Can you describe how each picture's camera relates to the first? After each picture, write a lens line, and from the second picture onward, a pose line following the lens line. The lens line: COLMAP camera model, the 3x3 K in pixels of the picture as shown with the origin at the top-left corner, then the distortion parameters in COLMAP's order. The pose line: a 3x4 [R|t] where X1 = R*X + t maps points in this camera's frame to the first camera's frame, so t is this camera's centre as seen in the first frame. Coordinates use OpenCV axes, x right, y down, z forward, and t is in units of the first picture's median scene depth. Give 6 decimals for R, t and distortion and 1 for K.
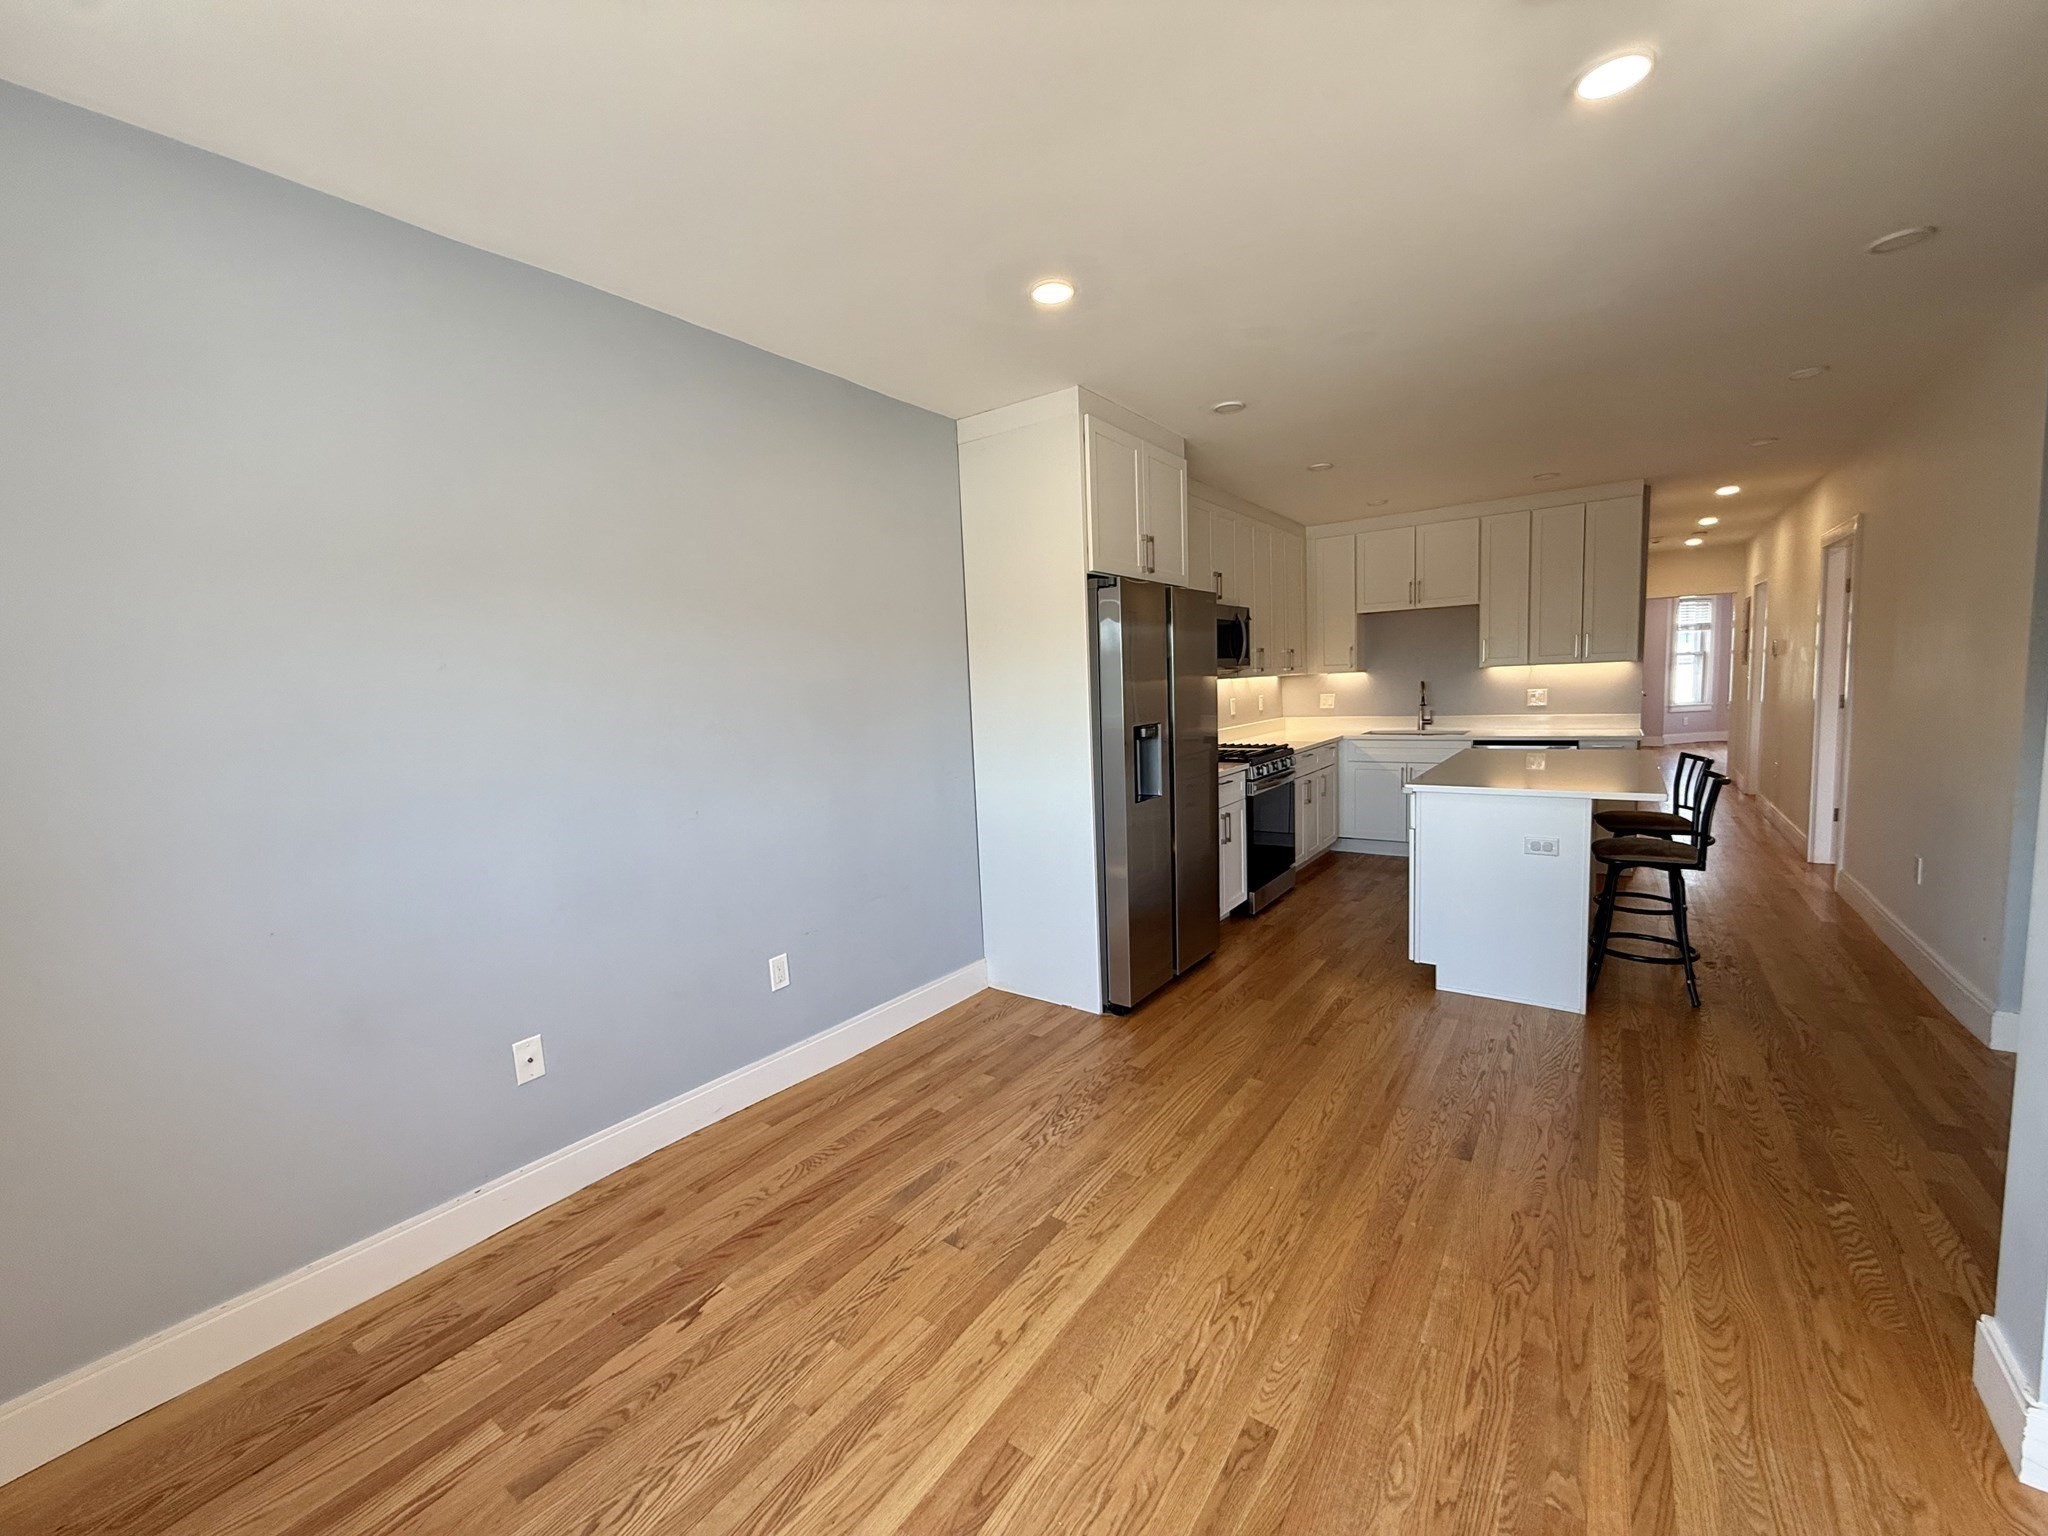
lens RADIAL K [[817.1, 0, 1022.1], [0, 817.1, 766.8], [0, 0, 1]] dist [-0.001937, -0.000137]
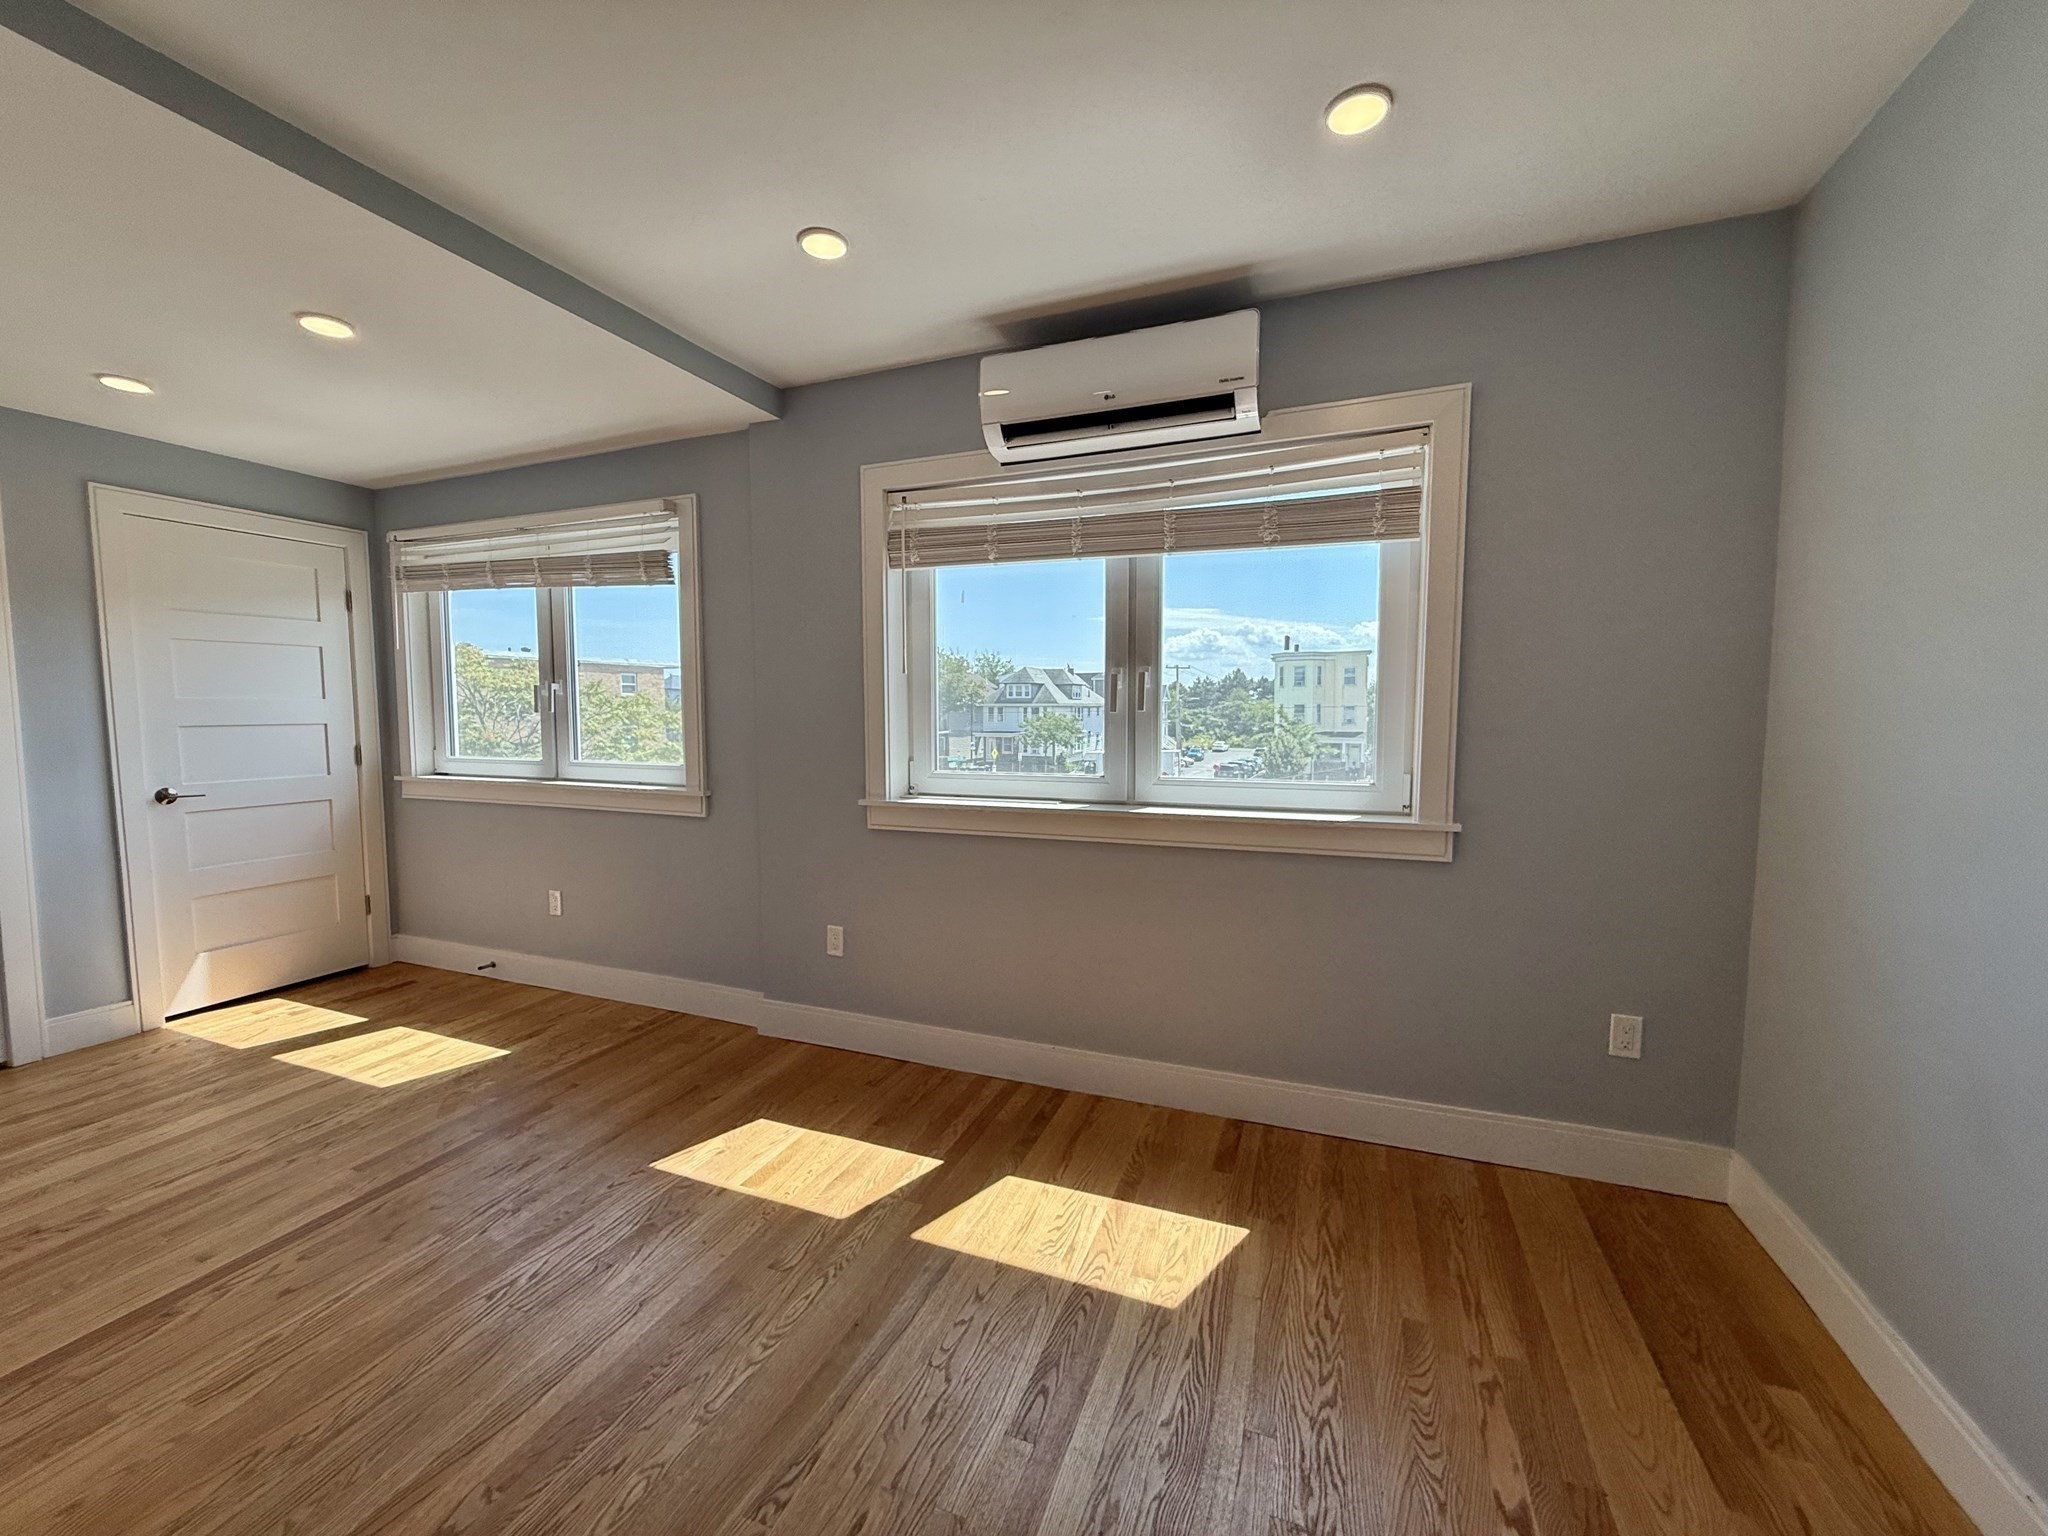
lens RADIAL K [[817.1, 0, 1026.5], [0, 817.1, 757.0], [0, 0, 1]] dist [-0.001937, -0.000137]
pose [[-0.965770, 0.061253, -0.252064, 0.167871], [0.014970, 0.983262, 0.181581, -0.144166], [0.258967, 0.171593, -0.950522, 1.592134]]
